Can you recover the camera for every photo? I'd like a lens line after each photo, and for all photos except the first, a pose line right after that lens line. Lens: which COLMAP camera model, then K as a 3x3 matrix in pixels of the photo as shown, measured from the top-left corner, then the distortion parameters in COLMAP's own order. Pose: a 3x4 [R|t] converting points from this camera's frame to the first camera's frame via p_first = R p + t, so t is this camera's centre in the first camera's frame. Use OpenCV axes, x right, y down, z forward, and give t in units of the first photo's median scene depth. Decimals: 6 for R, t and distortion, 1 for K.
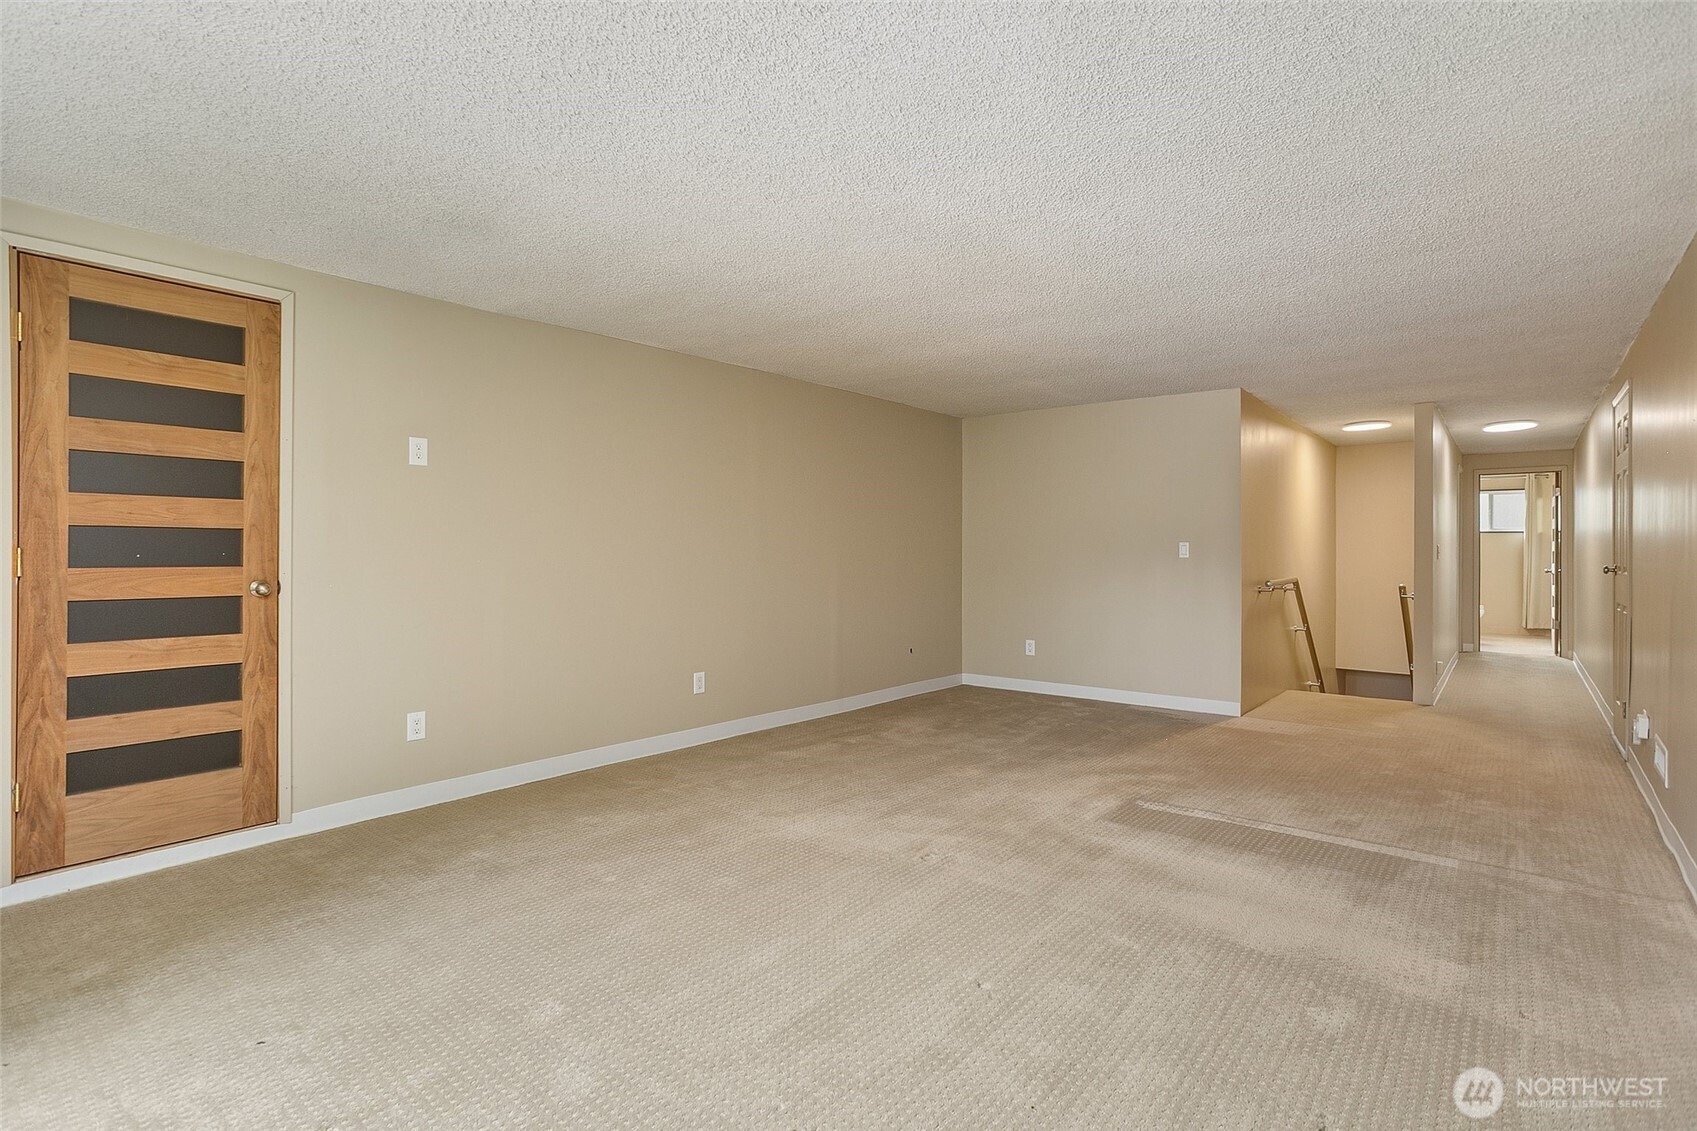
lens RADIAL K [[820.1, 0, 838.5], [0, 820.1, 548.0], [0, 0, 1]] dist [-0.003934, 0.000339]
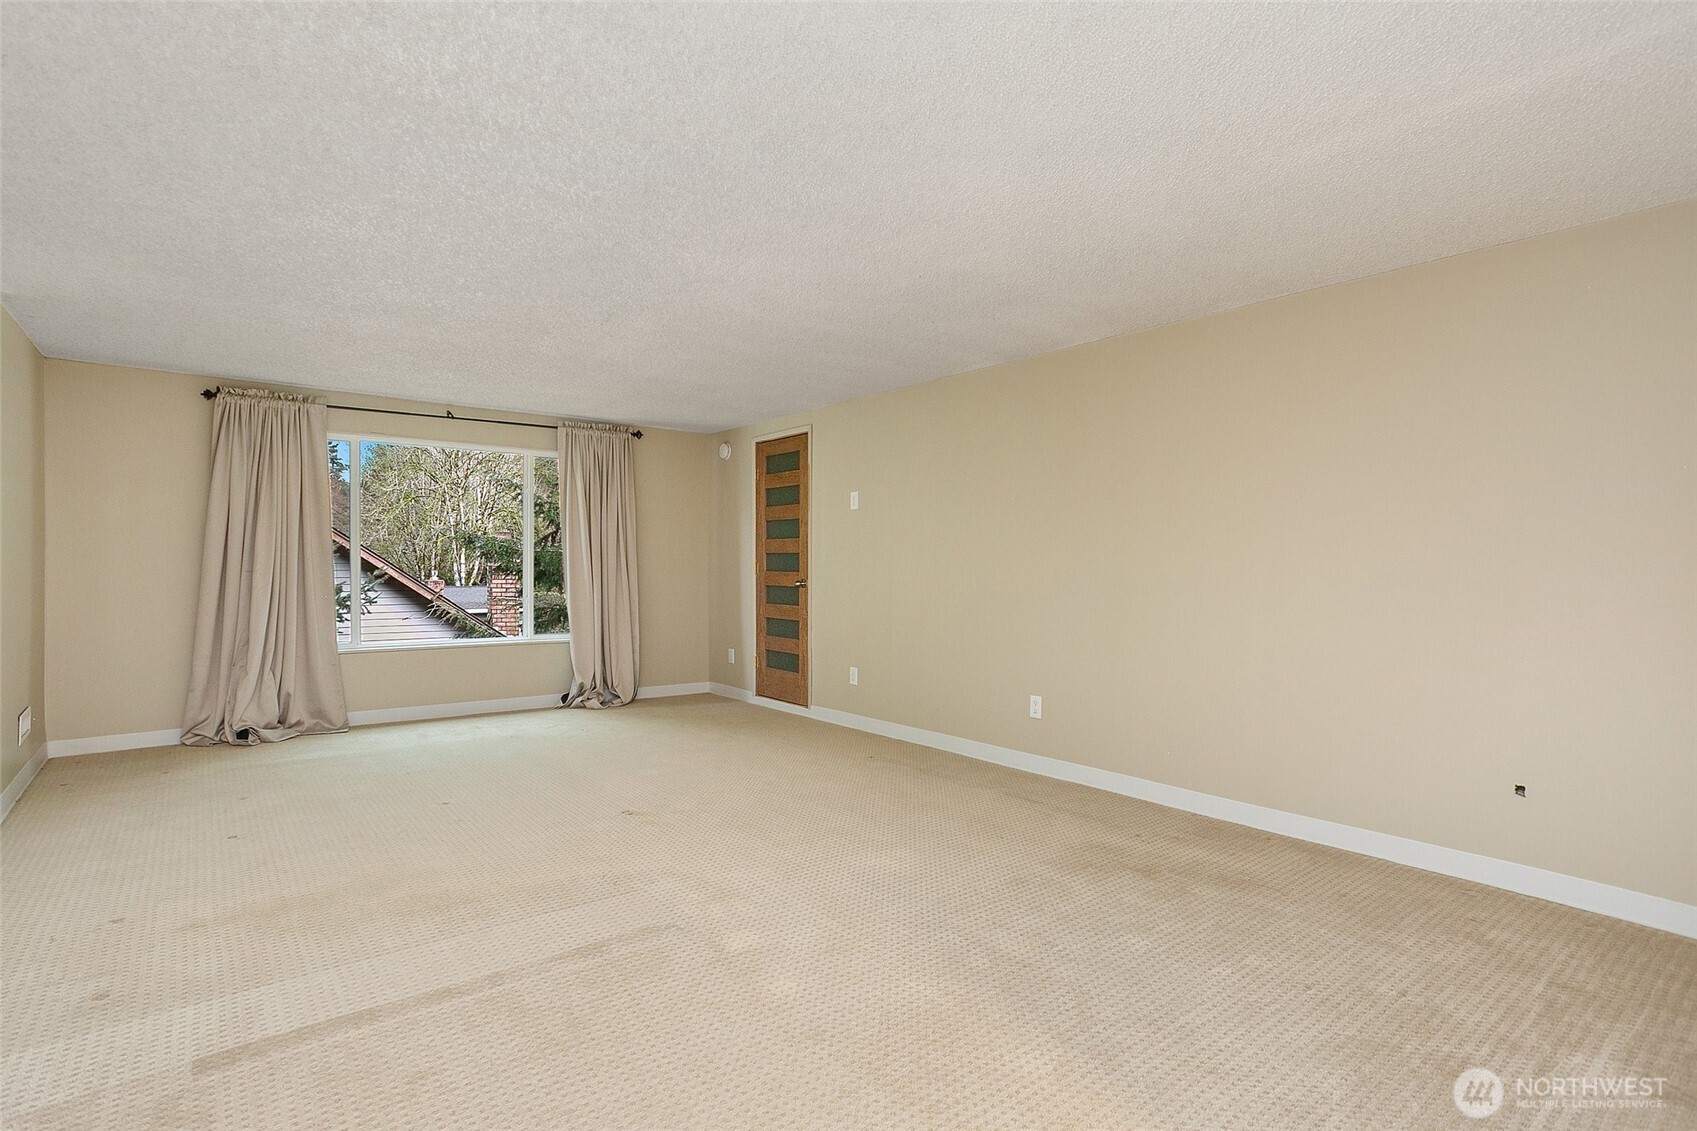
lens RADIAL K [[841.7, 0, 848.5], [0, 841.7, 565.5], [0, 0, 1]] dist [-0.000432, 0.000093]
pose [[-0.189718, -0.003194, -0.981833, 1.188812], [-0.001603, 0.999994, -0.002943, 0.012999], [0.981837, 0.001016, -0.189722, 1.449546]]
